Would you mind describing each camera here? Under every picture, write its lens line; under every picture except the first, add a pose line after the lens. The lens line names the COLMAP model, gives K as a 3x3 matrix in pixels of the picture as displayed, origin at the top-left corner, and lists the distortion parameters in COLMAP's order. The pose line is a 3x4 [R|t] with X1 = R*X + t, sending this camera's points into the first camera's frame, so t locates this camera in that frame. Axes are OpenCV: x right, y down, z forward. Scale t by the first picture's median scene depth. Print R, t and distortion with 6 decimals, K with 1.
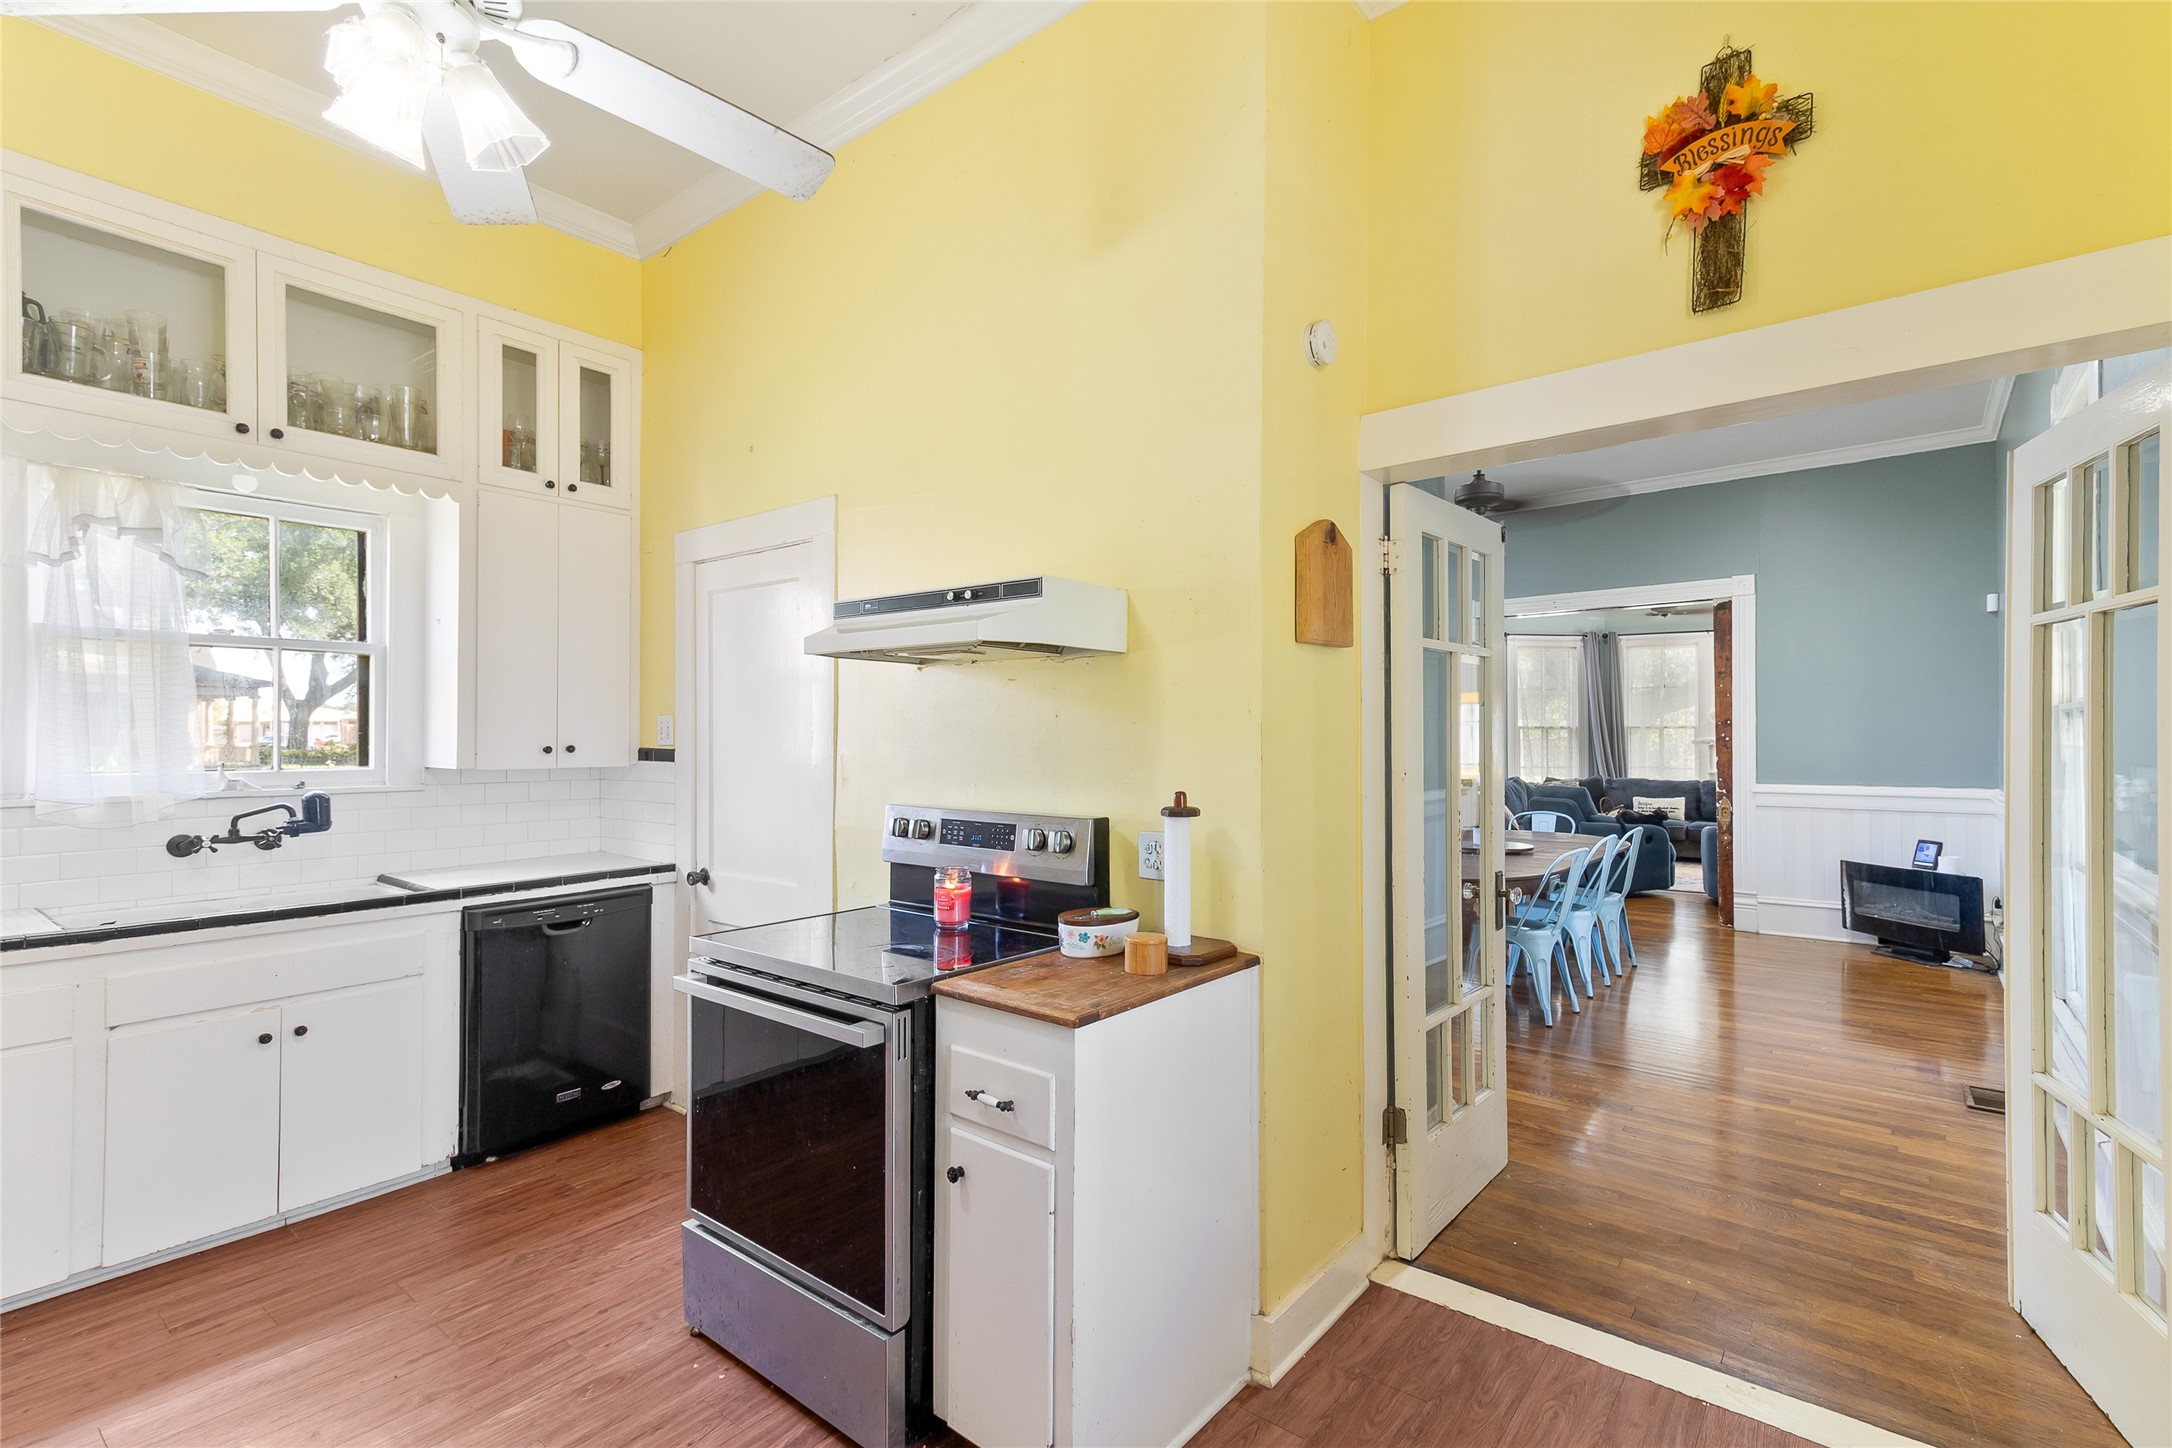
lens RADIAL K [[1016.0, 0, 1092.3], [0, 1016.0, 727.6], [0, 0, 1]] dist [0.022179, 0.000388]
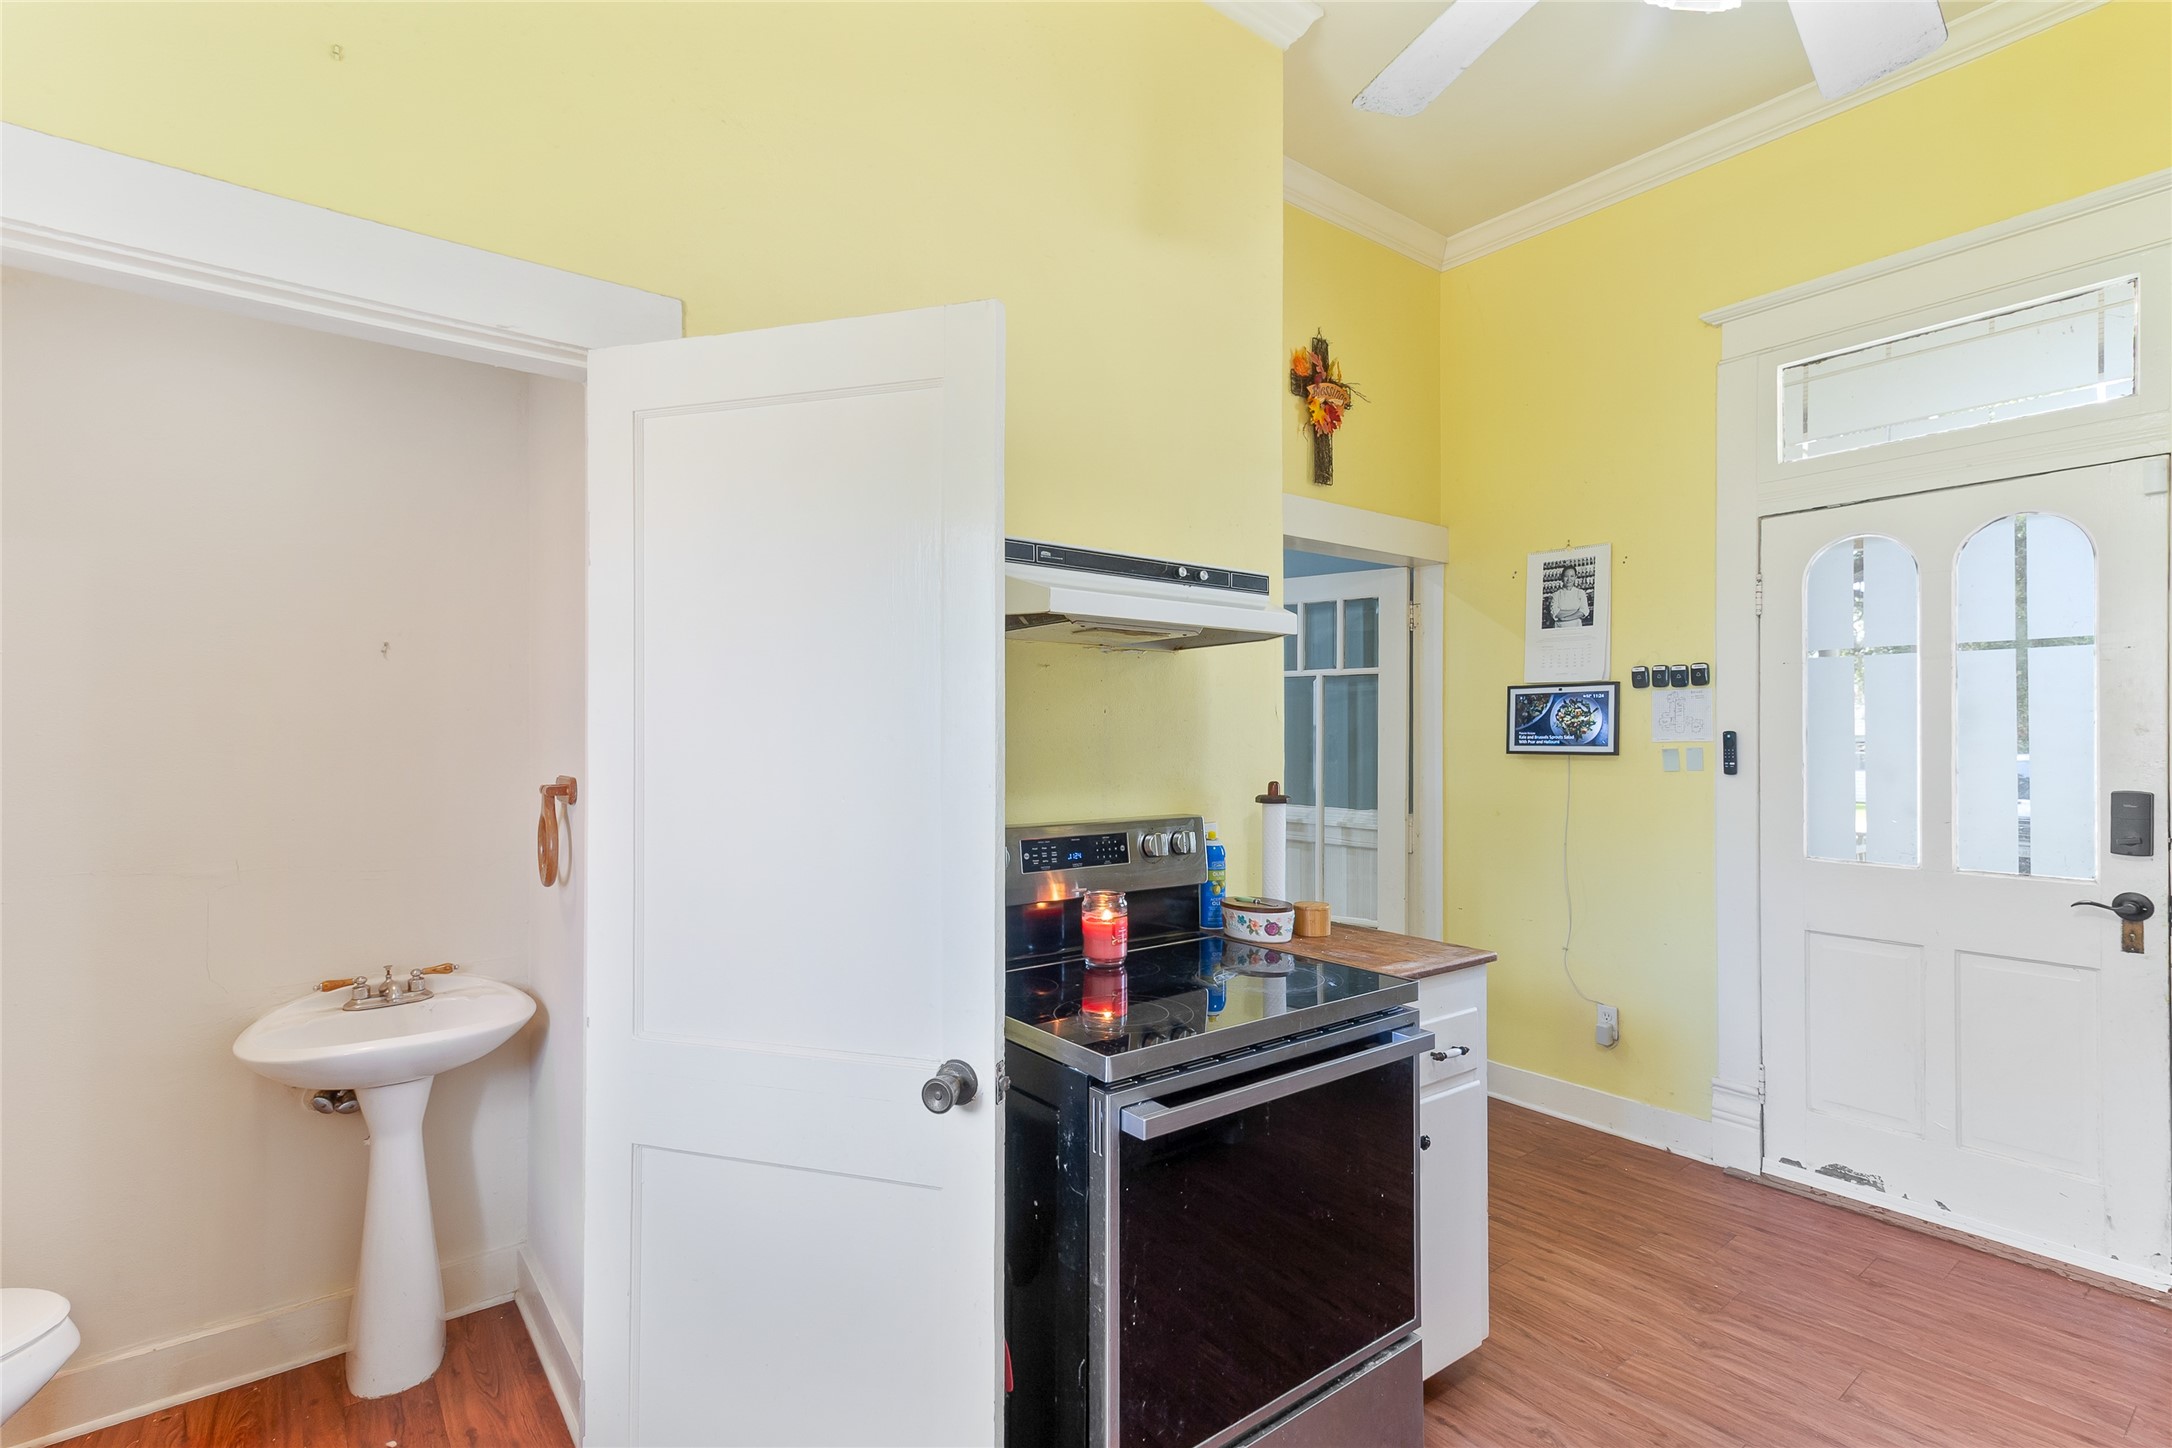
lens RADIAL K [[1016.0, 0, 1088.9], [0, 1016.0, 736.8], [0, 0, 1]] dist [0.022179, 0.000388]
pose [[0.217665, -0.003277, 0.976018, -1.087355], [-0.003200, 0.999987, 0.004071, 0.009049], [-0.976018, -0.004009, 0.217651, 0.959465]]
